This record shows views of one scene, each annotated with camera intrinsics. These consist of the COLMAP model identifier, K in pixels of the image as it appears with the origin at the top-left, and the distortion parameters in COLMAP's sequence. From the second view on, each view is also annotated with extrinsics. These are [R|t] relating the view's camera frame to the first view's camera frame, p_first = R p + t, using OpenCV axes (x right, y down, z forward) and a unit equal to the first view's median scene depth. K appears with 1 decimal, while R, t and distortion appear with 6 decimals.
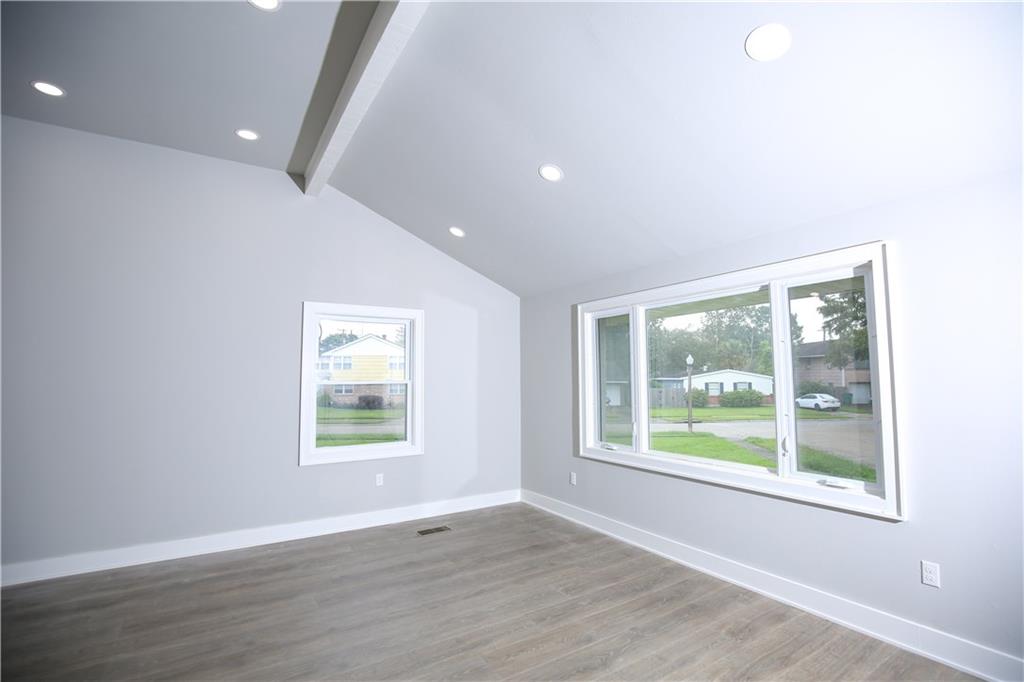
lens RADIAL K [[471.0, 0, 518.0], [0, 471.0, 340.9], [0, 0, 1]] dist [-0.024850, 0.000293]
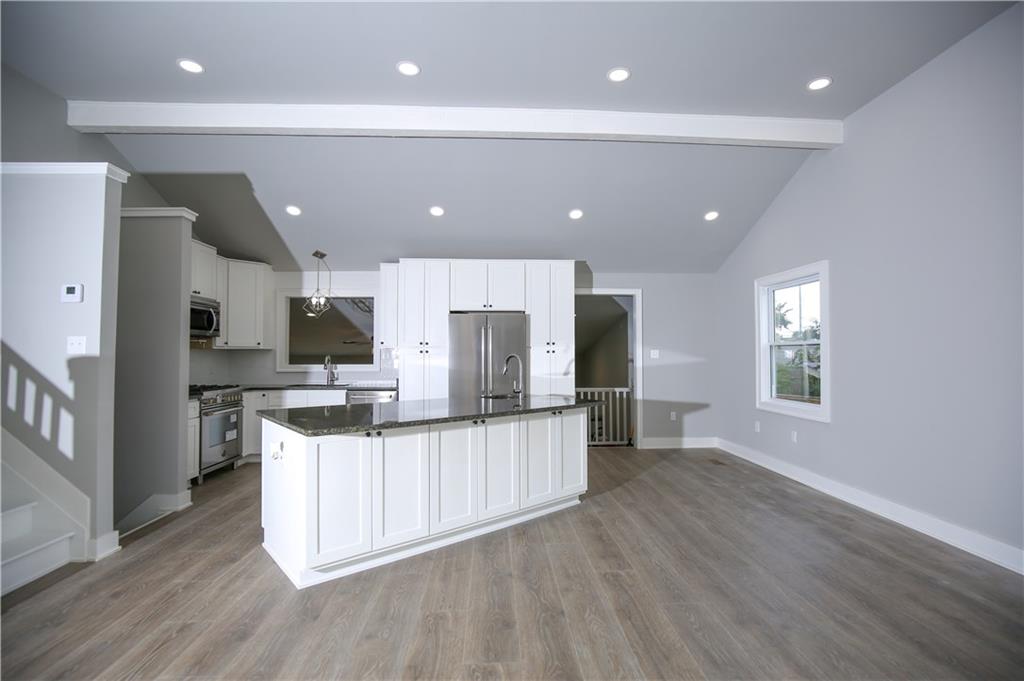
lens RADIAL K [[471.0, 0, 518.0], [0, 471.0, 340.4], [0, 0, 1]] dist [-0.024850, 0.000293]
pose [[-0.491035, -0.023115, -0.870833, 0.306767], [0.070837, 0.995278, -0.066361, 0.103261], [0.868255, -0.094272, -0.487079, 0.742953]]
